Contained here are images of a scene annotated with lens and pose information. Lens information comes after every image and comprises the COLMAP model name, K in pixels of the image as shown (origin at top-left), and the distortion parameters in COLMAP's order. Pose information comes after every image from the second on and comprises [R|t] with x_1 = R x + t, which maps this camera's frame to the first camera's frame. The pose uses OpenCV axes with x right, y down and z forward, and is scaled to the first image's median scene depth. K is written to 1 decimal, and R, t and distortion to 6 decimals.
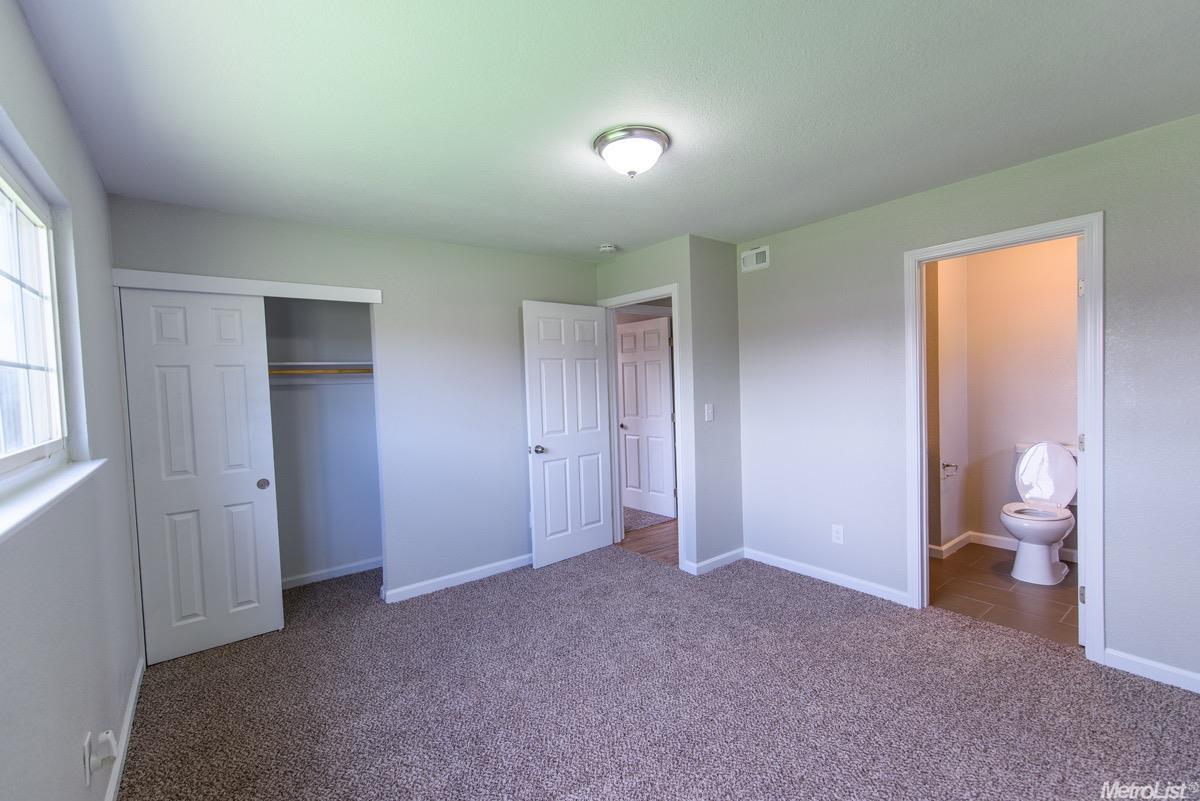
lens RADIAL K [[518.2, 0, 601.9], [0, 518.2, 400.1], [0, 0, 1]] dist [0.001561, -0.000100]
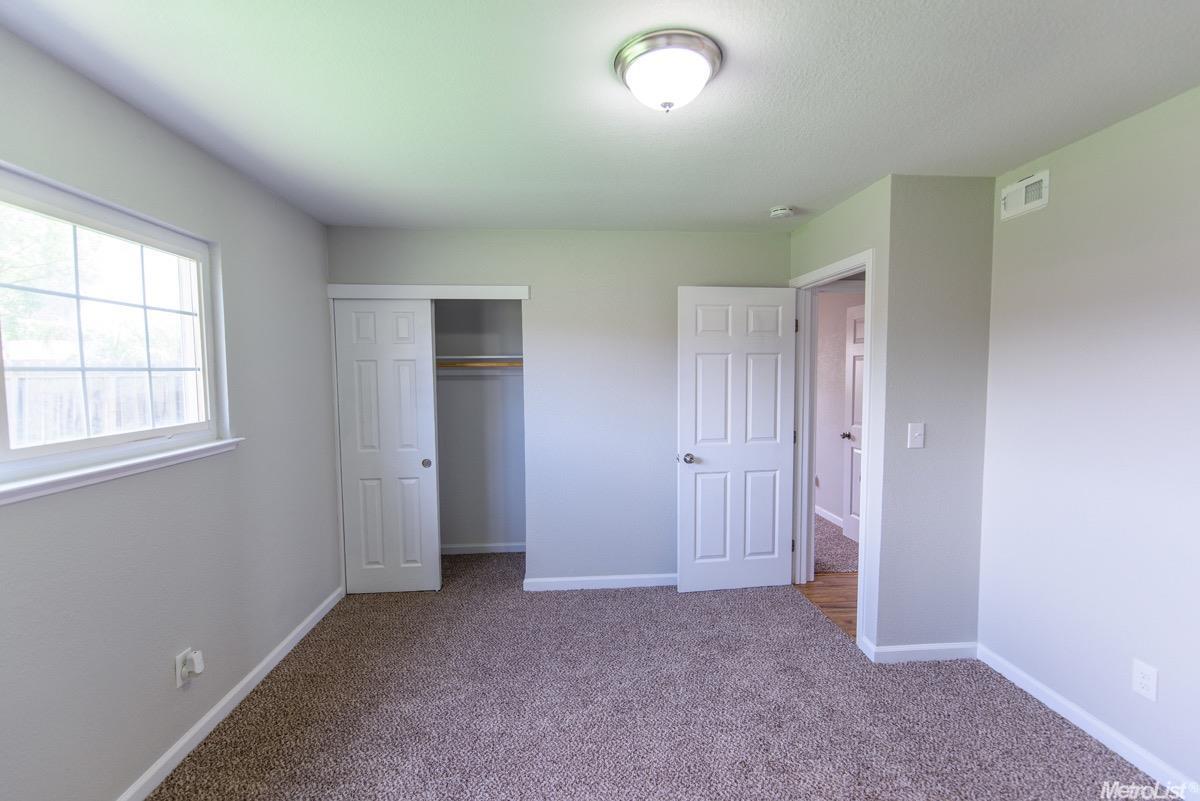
lens RADIAL K [[515.8, 0, 605.6], [0, 515.8, 401.7], [0, 0, 1]] dist [0.000011, 0.000005]
pose [[0.833033, 0.059724, -0.549990, 0.241550], [-0.040970, 0.998086, 0.046330, -0.035532], [0.551704, -0.016061, 0.833885, 0.213021]]
